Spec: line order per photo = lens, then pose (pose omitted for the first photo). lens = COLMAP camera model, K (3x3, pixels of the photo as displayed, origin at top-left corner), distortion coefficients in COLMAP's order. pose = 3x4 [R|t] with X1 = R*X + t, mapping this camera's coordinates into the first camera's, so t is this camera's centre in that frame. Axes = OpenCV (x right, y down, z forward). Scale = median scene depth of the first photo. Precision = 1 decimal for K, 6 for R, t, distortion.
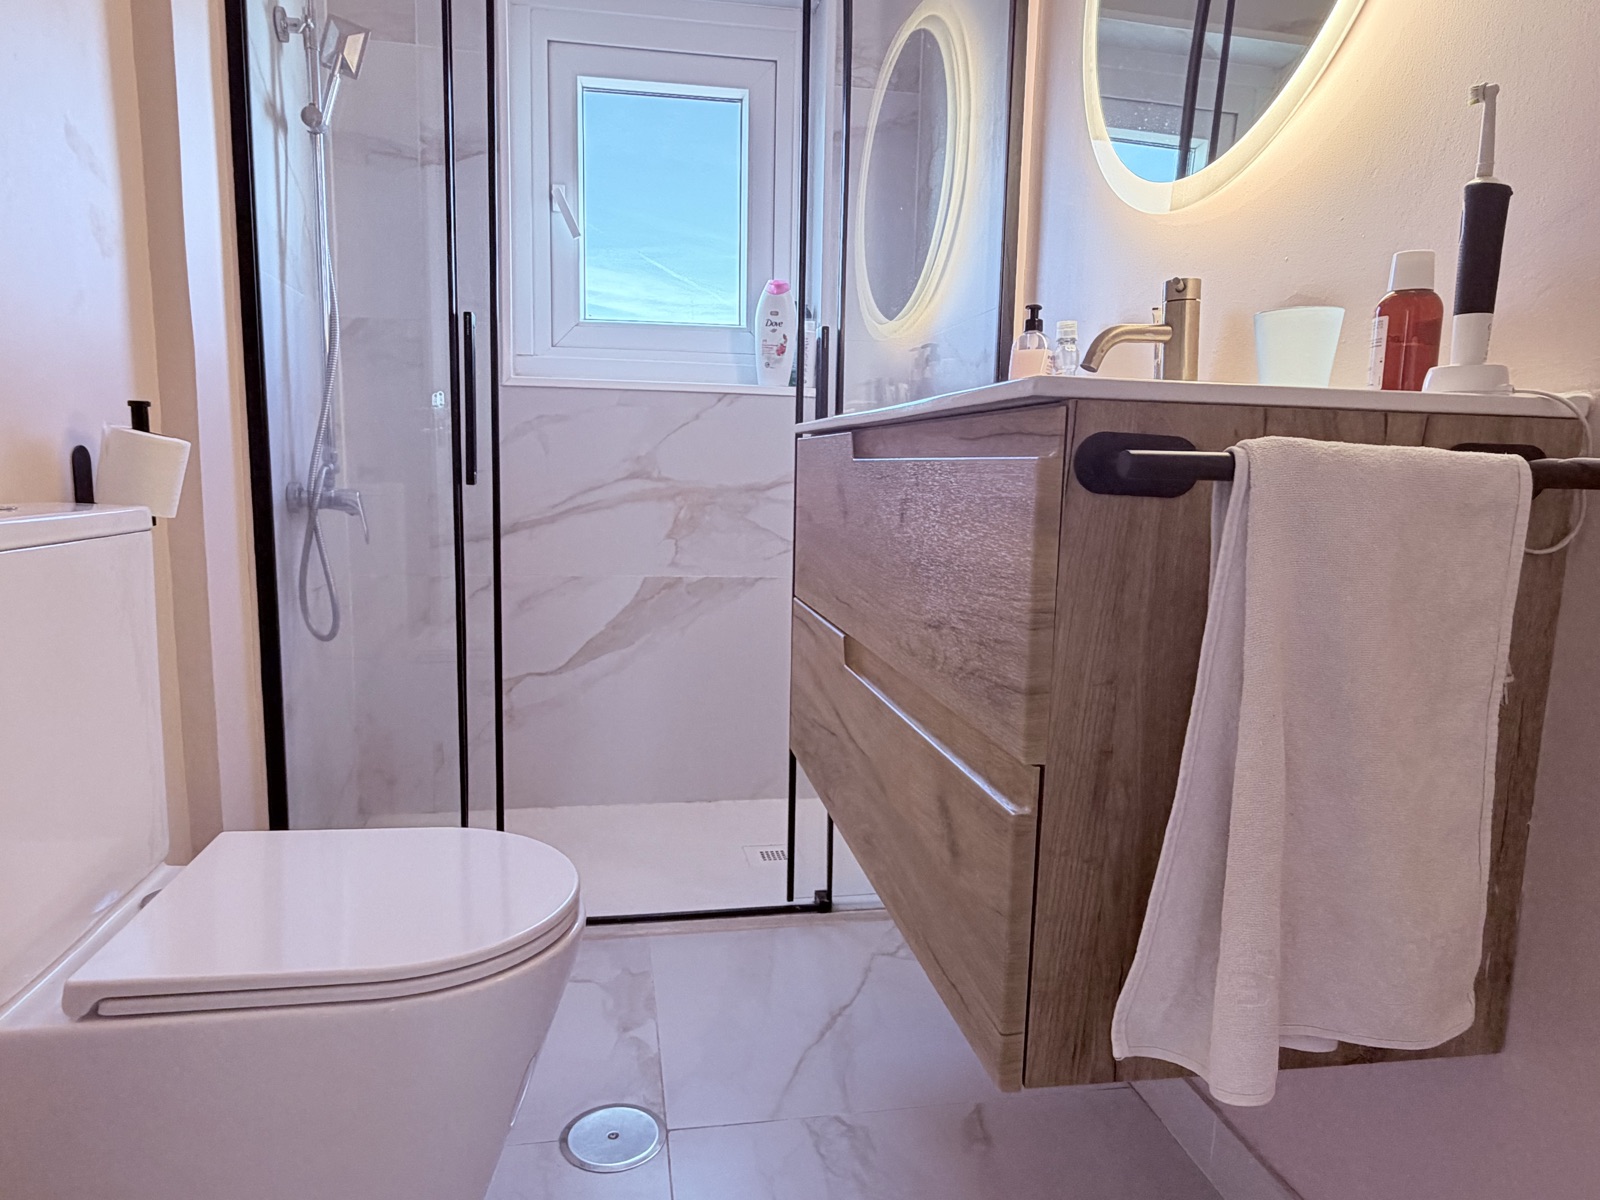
lens RADIAL K [[1013.2, 0, 795.4], [0, 1013.2, 610.9], [0, 0, 1]] dist [0.015428, -0.006412]
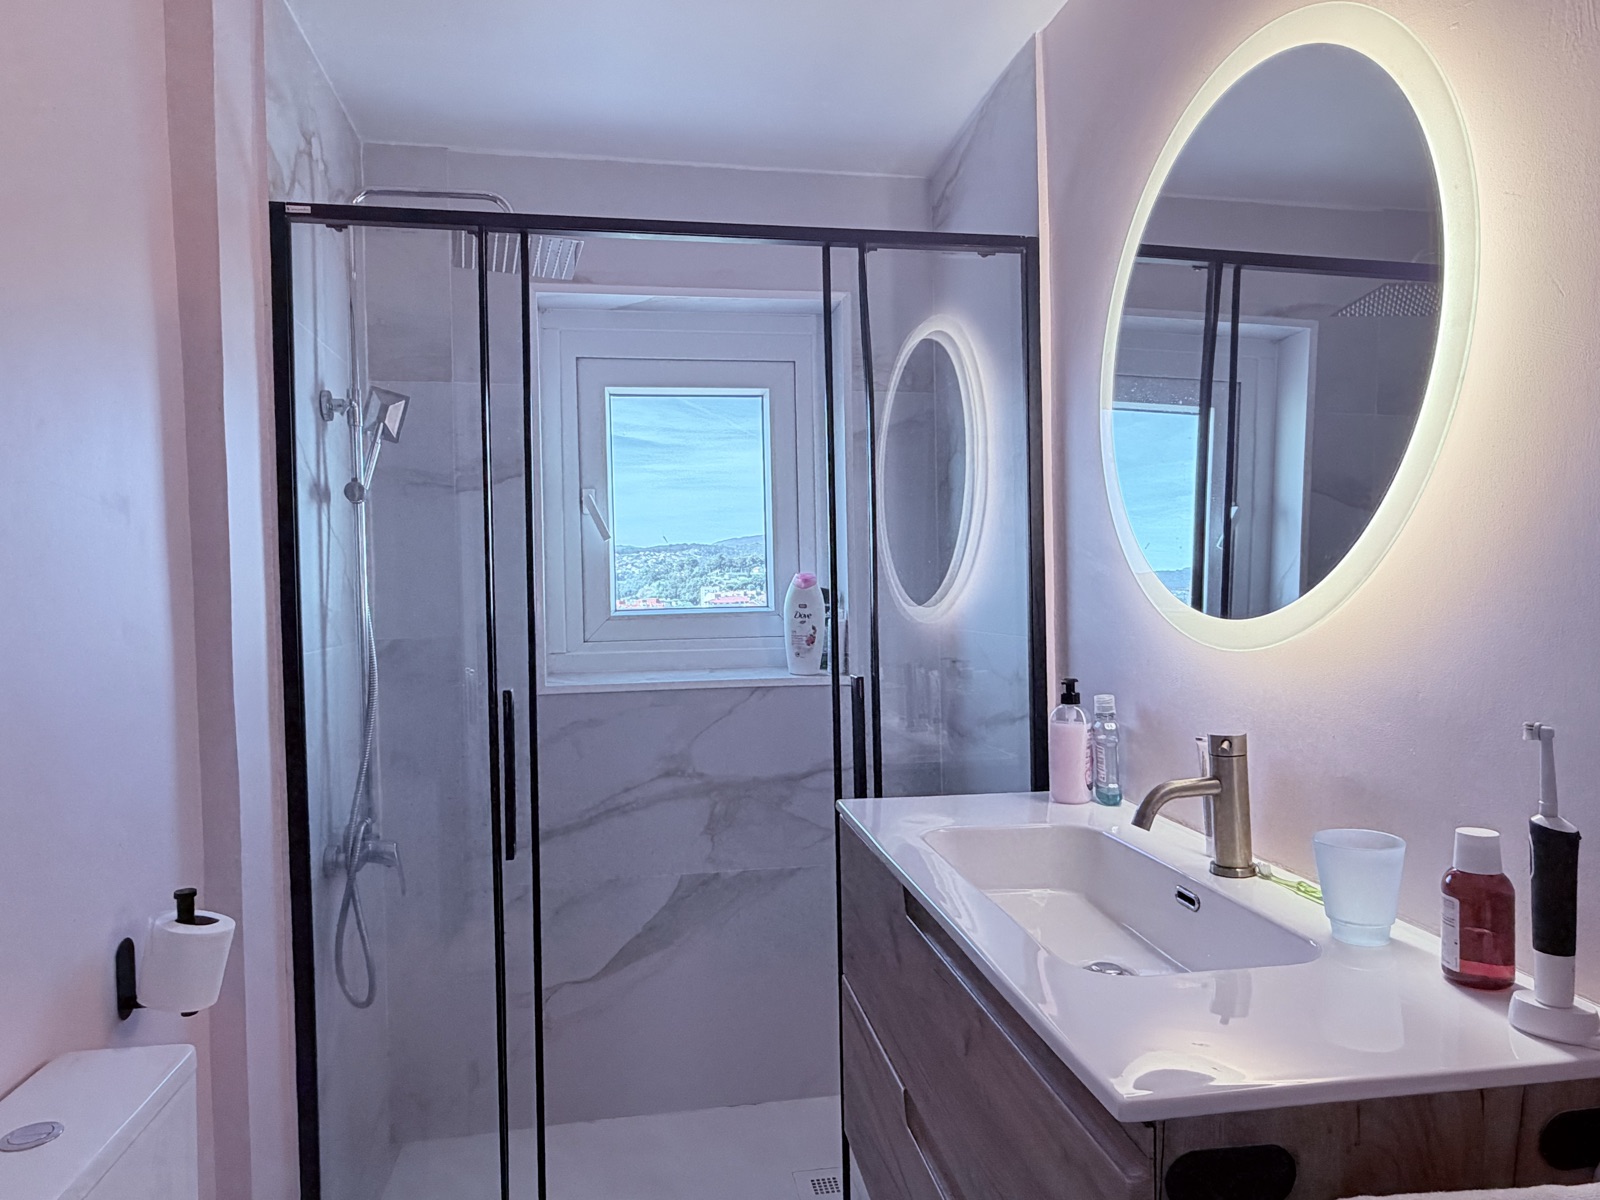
lens RADIAL K [[1013.2, 0, 804.0], [0, 1013.2, 617.0], [0, 0, 1]] dist [0.015428, -0.006412]
pose [[0.999096, -0.041294, -0.010120, -0.012281], [0.039949, 0.993248, -0.108915, -0.218810], [0.014550, 0.108412, 0.994000, -0.006487]]
